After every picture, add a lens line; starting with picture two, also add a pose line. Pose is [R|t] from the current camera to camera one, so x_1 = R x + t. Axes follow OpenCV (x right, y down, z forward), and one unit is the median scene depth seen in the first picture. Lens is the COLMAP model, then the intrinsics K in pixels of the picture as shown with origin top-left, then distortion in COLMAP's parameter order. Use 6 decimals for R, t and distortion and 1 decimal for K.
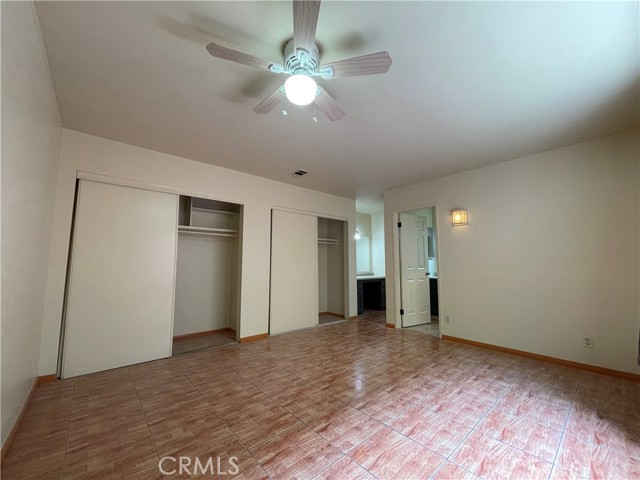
lens RADIAL K [[257.7, 0, 320.9], [0, 257.7, 238.9], [0, 0, 1]] dist [-0.000686, 0.000091]
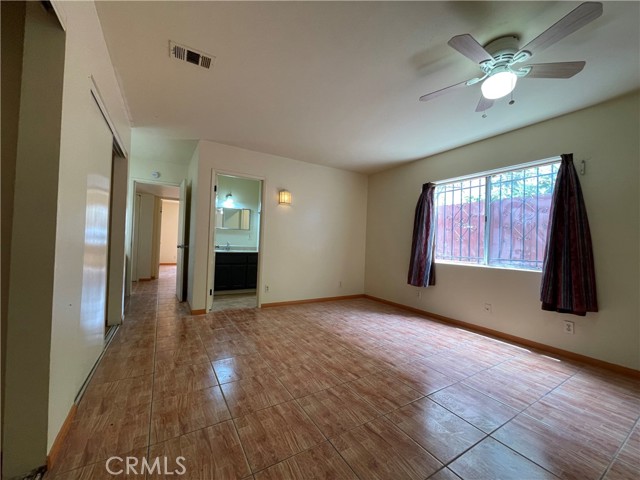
lens RADIAL K [[257.7, 0, 320.9], [0, 257.7, 238.9], [0, 0, 1]] dist [-0.000686, 0.000091]
pose [[0.174210, 0.020054, 0.984504, -0.842338], [-0.127702, 0.991810, 0.002395, 0.113410], [-0.976393, -0.126141, 0.175344, 0.959881]]
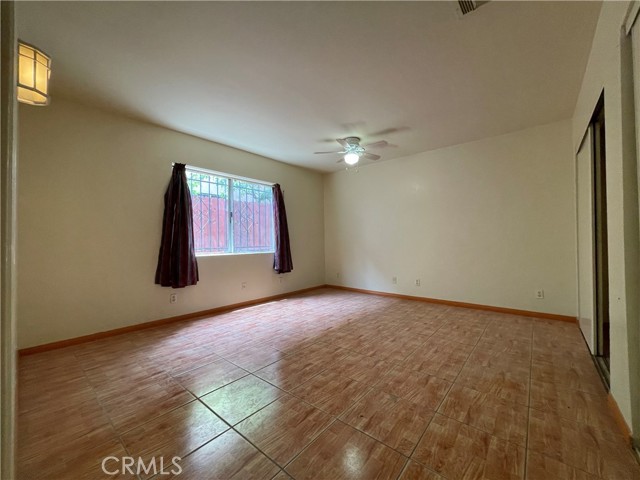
lens RADIAL K [[257.7, 0, 320.9], [0, 257.7, 238.9], [0, 0, 1]] dist [-0.000686, 0.000091]
pose [[-0.989498, 0.006342, -0.144406, 0.344716], [0.021956, 0.994039, -0.106790, 0.243555], [0.142868, -0.108839, -0.983739, 2.048432]]
